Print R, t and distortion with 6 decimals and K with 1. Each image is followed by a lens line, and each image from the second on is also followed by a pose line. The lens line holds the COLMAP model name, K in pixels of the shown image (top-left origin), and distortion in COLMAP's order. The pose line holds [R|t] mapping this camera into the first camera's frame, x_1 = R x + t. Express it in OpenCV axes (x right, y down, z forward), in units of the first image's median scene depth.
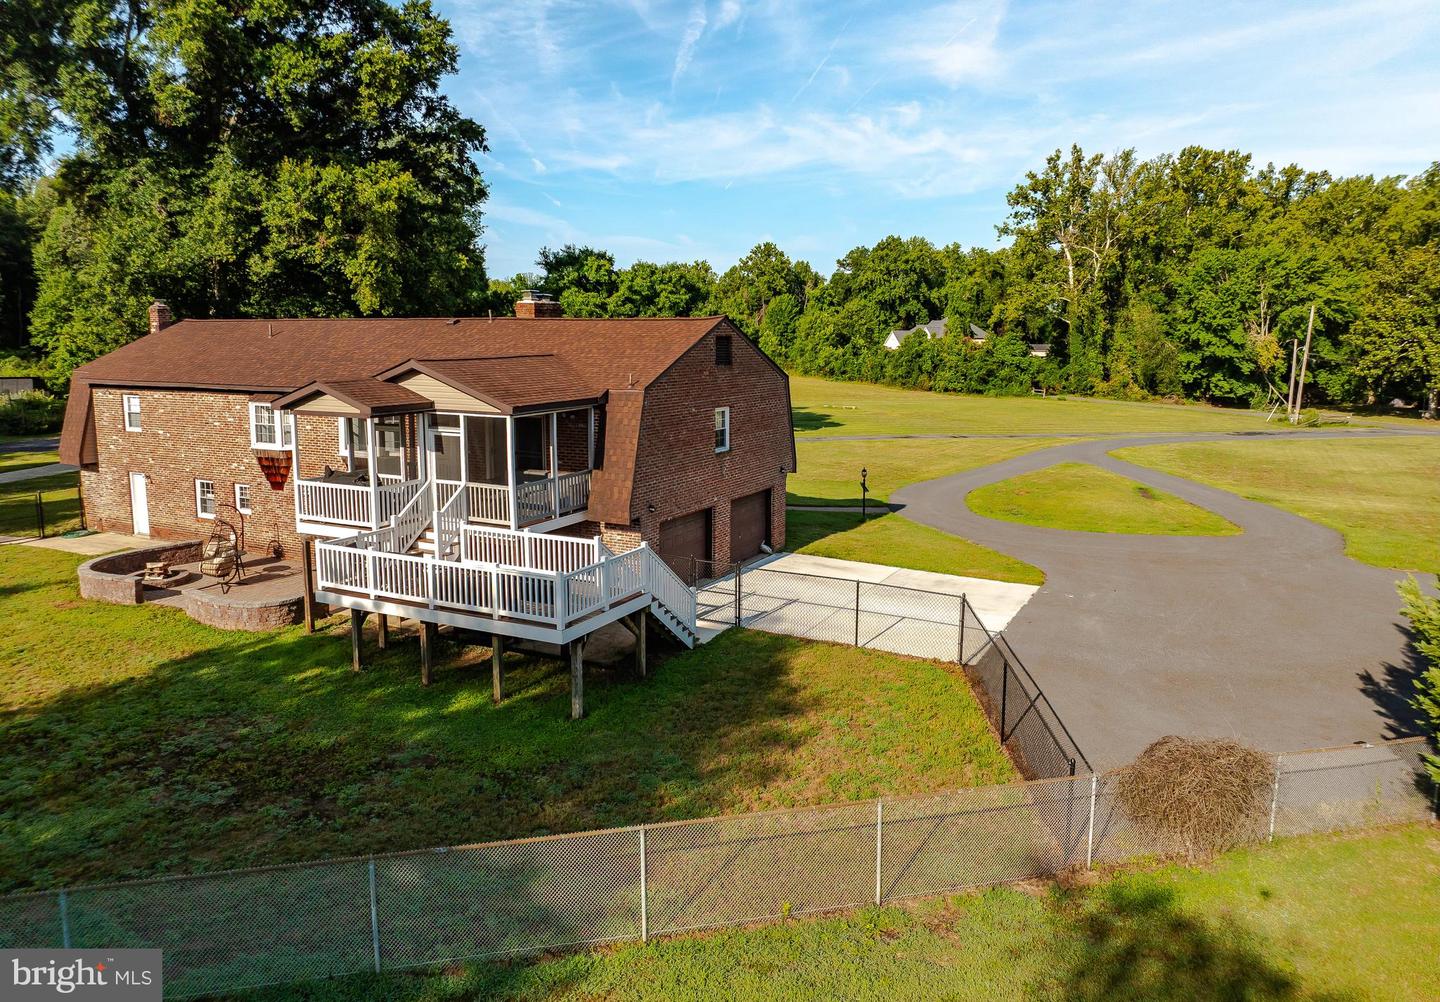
lens RADIAL K [[1011.6, 0, 730.5], [0, 1011.6, 486.7], [0, 0, 1]] dist [-0.030710, -0.004103]
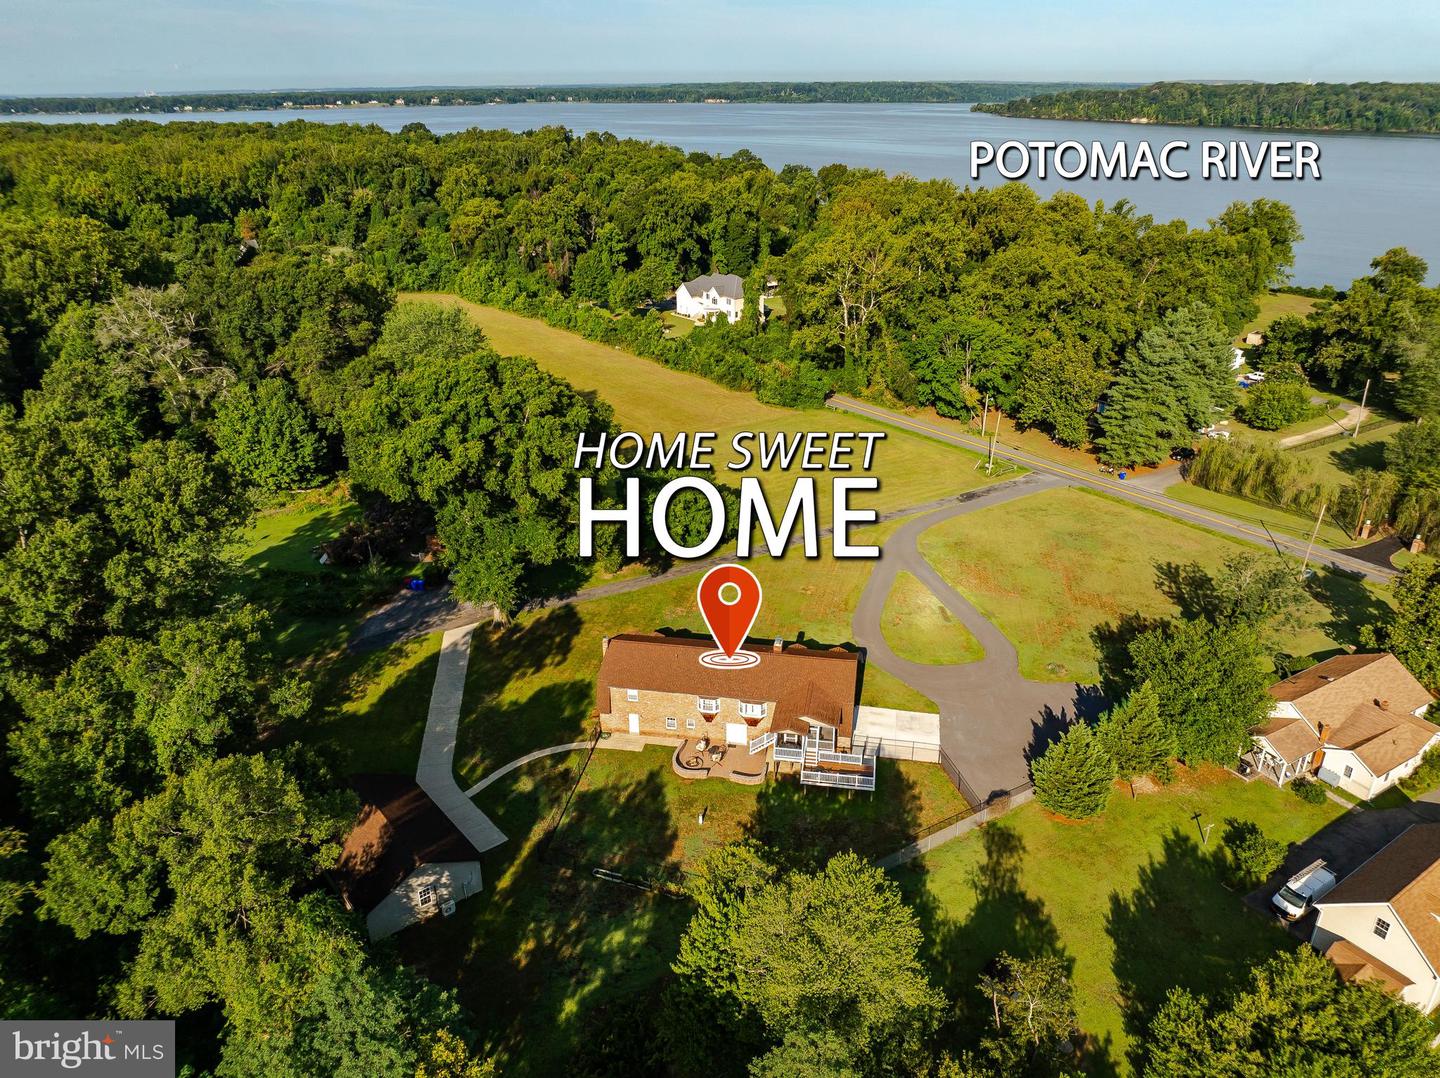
lens RADIAL K [[1020.4, 0, 723.7], [0, 1020.4, 547.2], [0, 0, 1]] dist [-0.002536, -0.000736]
pose [[0.953821, -0.139125, 0.266214, -1.122996], [0.057892, 0.954798, 0.291564, -1.356471], [-0.294744, -0.262688, 0.918761, -1.656044]]
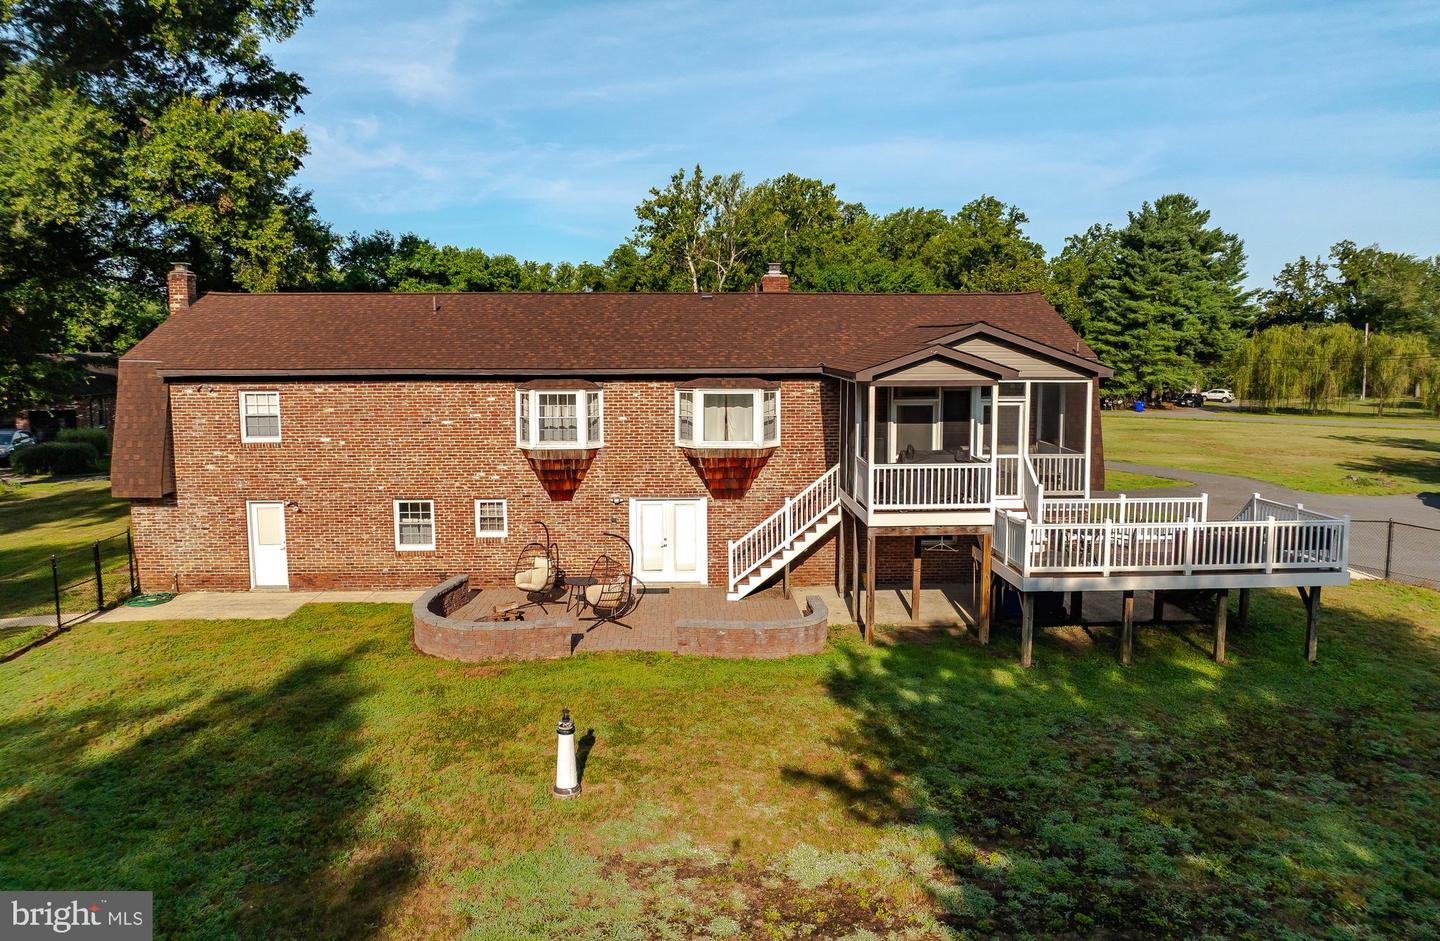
lens RADIAL K [[996.2, 0, 719.9], [0, 996.2, 482.2], [0, 0, 1]] dist [-0.036807, 0.001902]
pose [[0.871982, -0.071884, 0.484232, -0.702338], [0.080710, 0.996734, 0.002627, -0.002854], [-0.482839, 0.036792, 0.874936, 0.244016]]
